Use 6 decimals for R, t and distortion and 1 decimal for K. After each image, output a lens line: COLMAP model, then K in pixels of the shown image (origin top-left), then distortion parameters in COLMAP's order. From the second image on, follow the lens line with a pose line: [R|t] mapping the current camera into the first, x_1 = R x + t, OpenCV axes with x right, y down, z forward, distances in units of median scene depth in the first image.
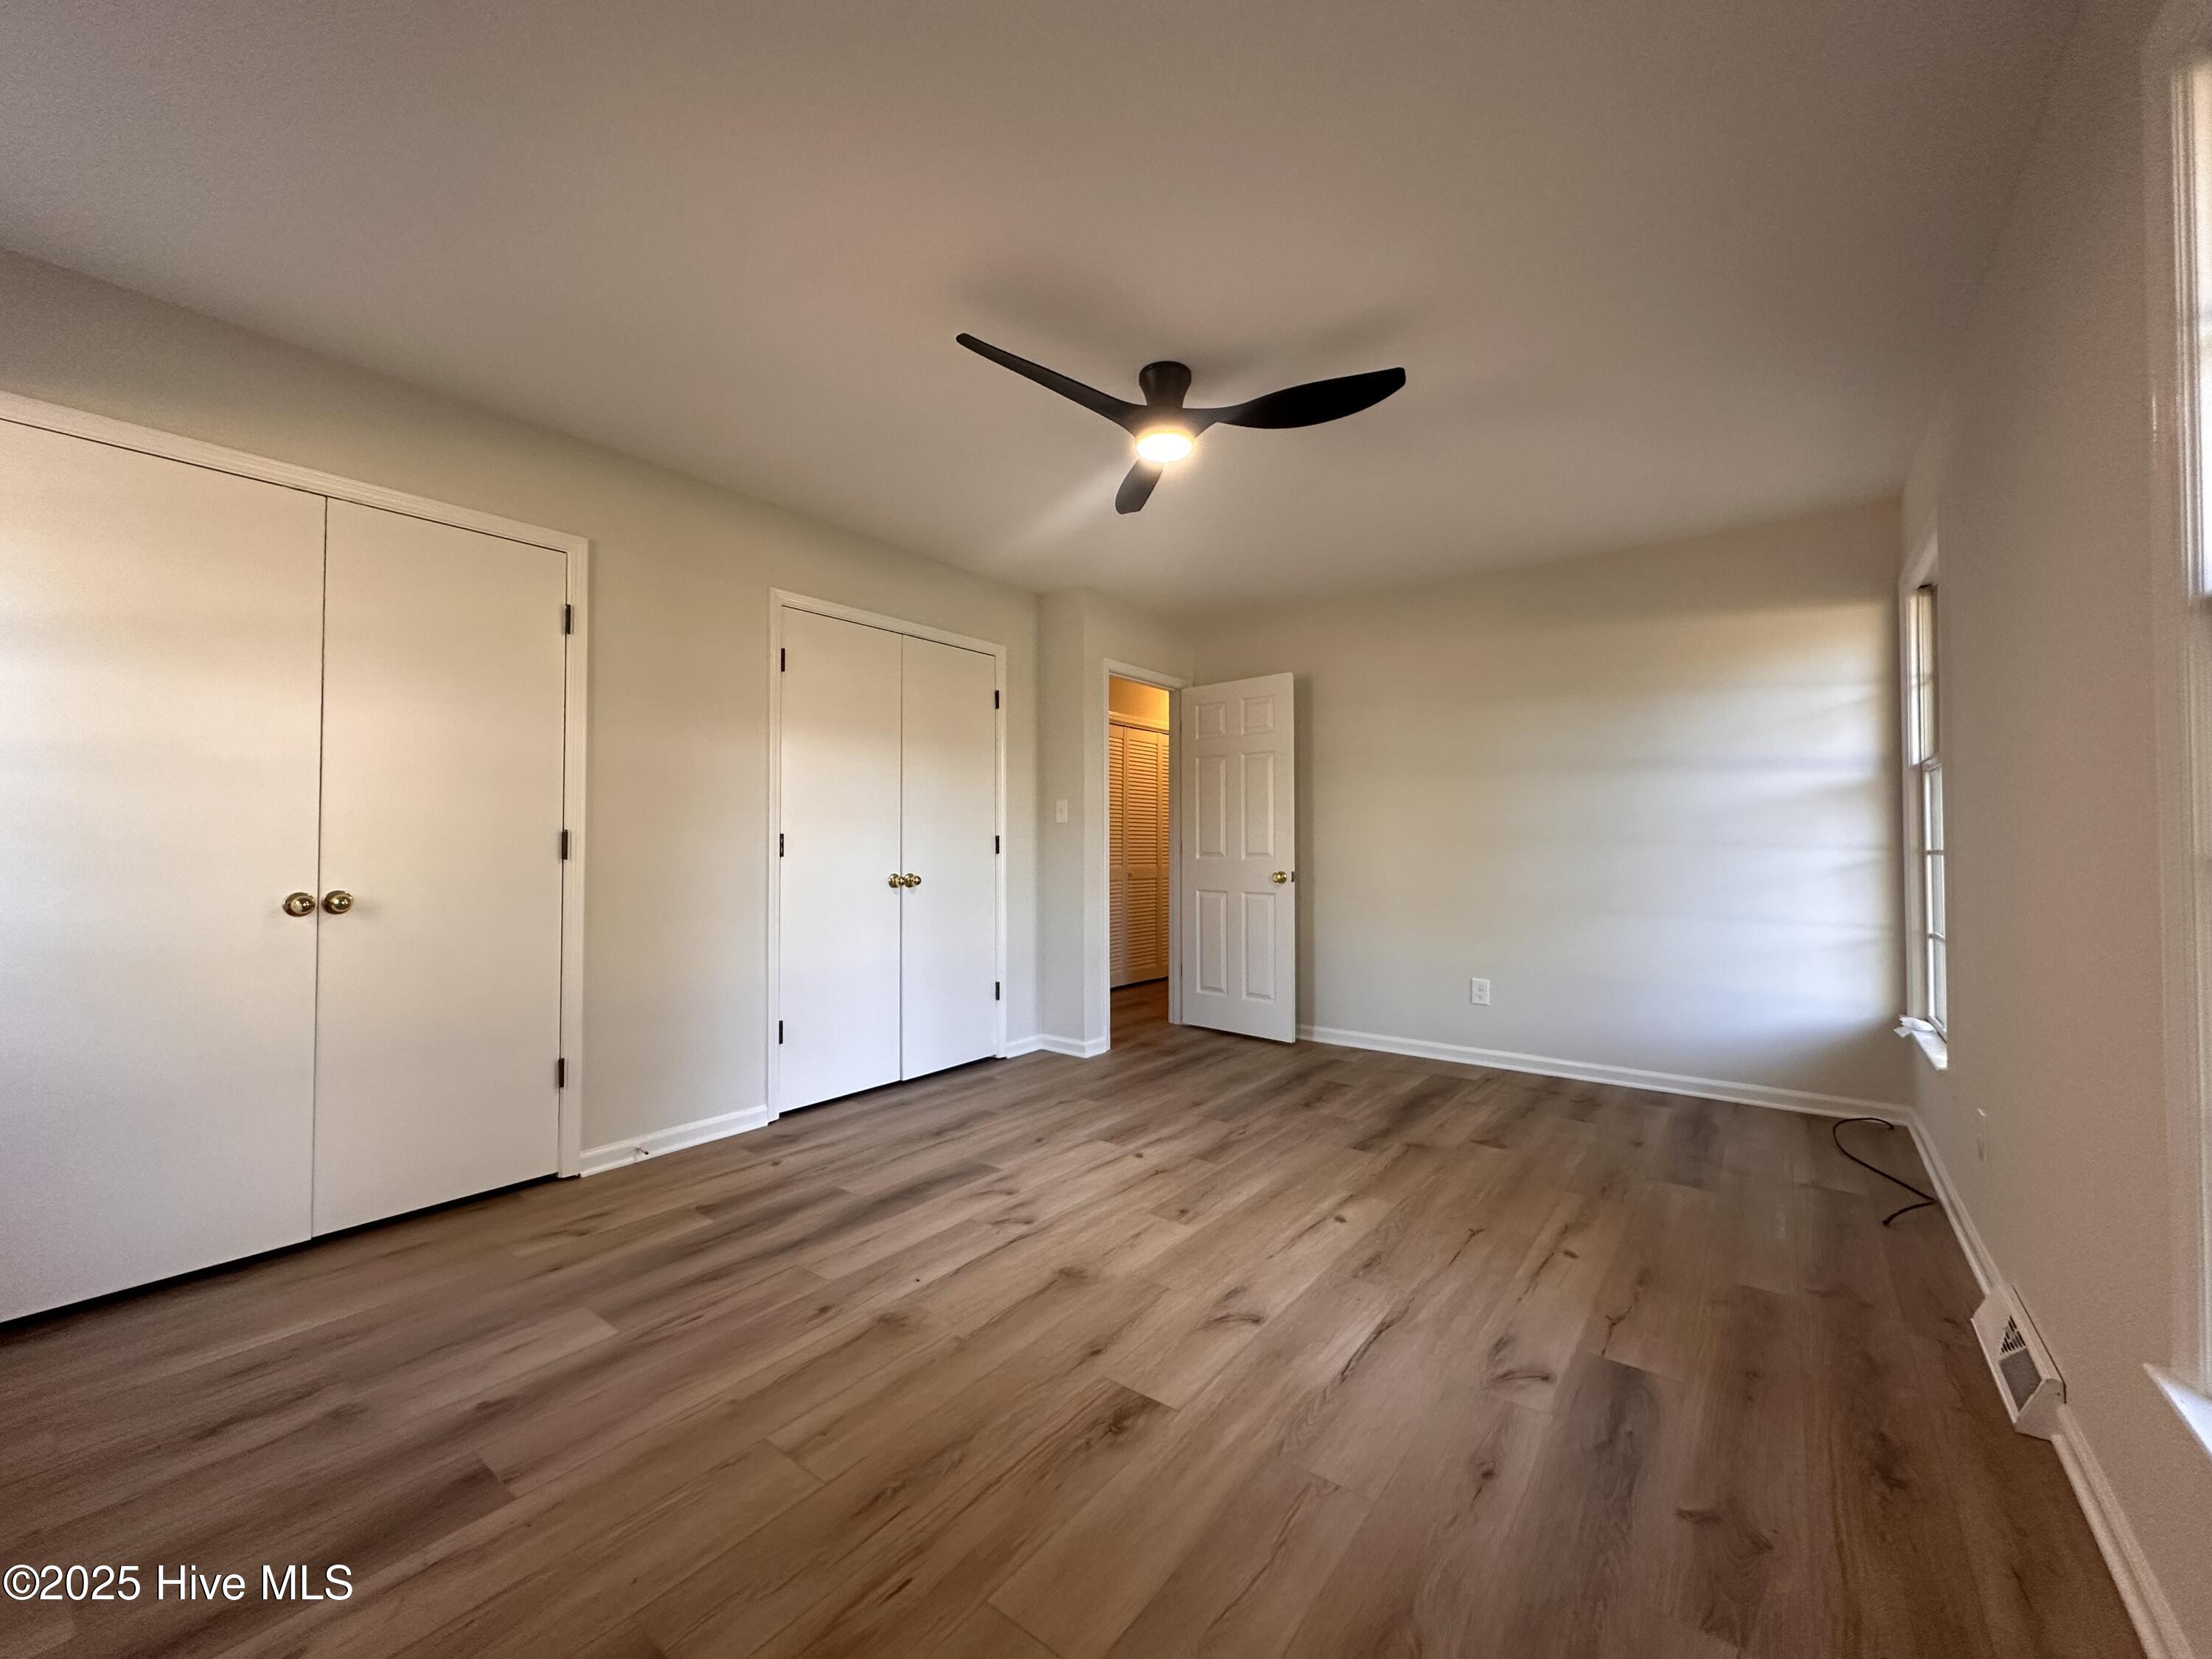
lens RADIAL K [[879.2, 0, 1104.7], [0, 879.2, 823.8], [0, 0, 1]] dist [-0.002261, 0.000472]
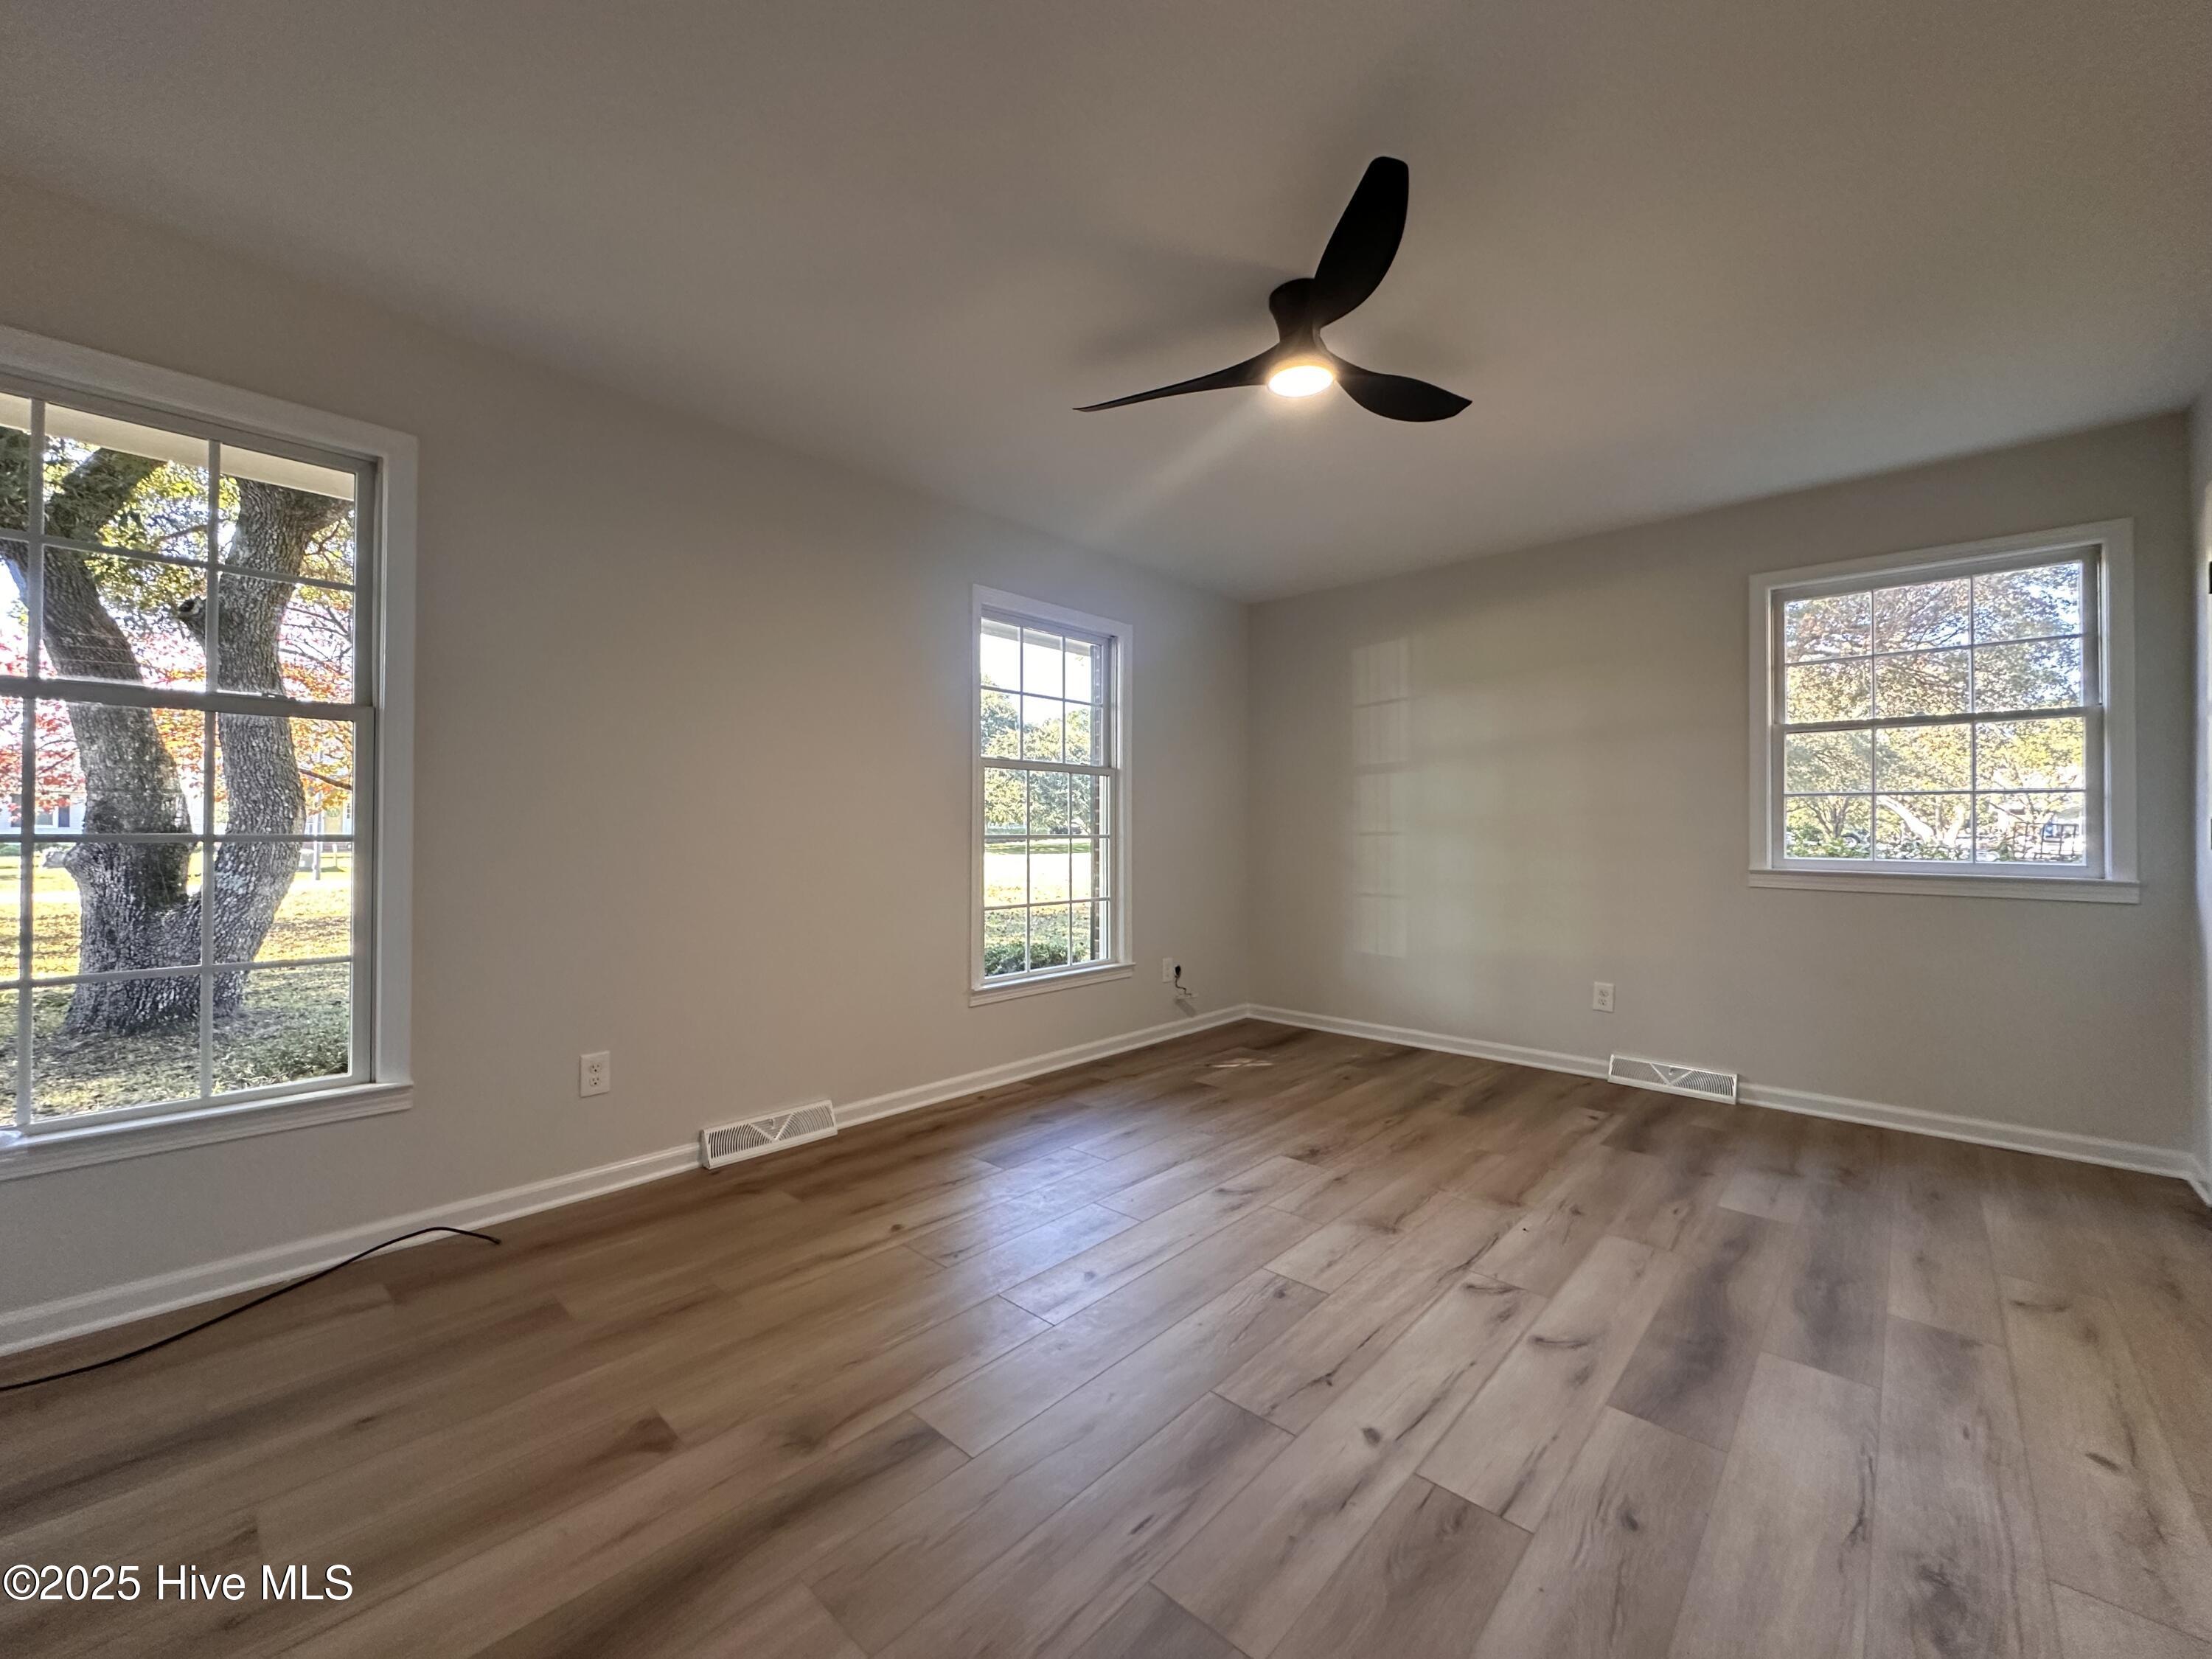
lens RADIAL K [[879.2, 0, 1104.7], [0, 879.2, 823.8], [0, 0, 1]] dist [-0.002261, 0.000472]
pose [[-0.995710, -0.001229, 0.092522, 0.190691], [-0.004190, 0.999485, -0.031814, 0.049182], [-0.092435, -0.032065, -0.995202, 1.984162]]
